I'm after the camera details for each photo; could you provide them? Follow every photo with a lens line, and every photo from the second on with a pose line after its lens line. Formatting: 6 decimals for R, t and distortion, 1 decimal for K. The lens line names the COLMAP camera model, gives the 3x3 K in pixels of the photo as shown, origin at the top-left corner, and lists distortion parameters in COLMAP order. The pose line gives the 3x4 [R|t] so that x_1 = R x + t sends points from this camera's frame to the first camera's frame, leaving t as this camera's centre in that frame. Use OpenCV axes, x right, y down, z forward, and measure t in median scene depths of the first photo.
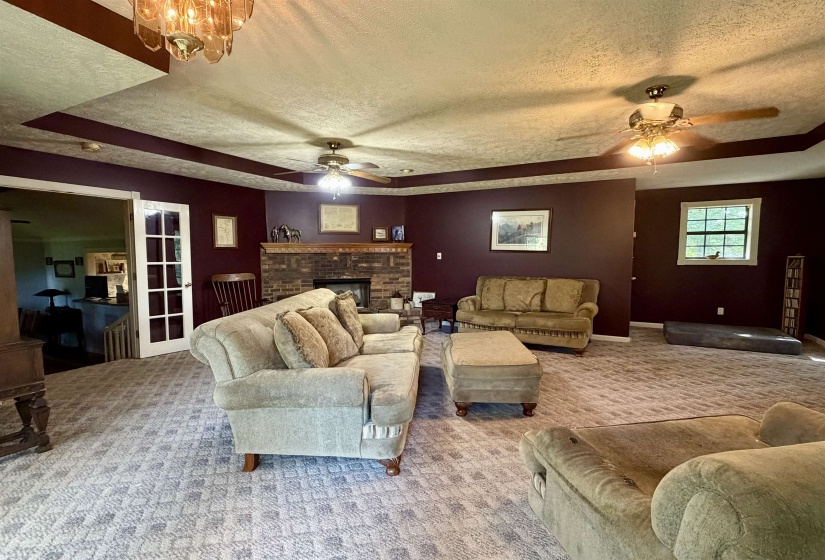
lens RADIAL K [[408.0, 0, 413.4], [0, 408.0, 285.0], [0, 0, 1]] dist [-0.000825, 0.000206]
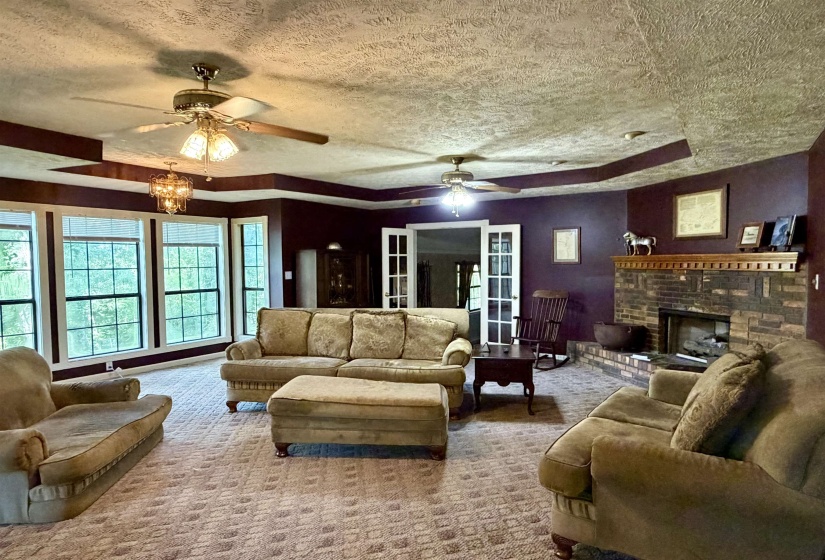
lens RADIAL K [[536.5, 0, 413.1], [0, 536.5, 282.0], [0, 0, 1]] dist [0.002503, 0.000147]
pose [[-0.116050, 0.043584, -0.992287, 0.791202], [-0.069424, 0.996237, 0.051876, -0.084672], [0.990814, 0.074909, -0.112588, 0.775219]]
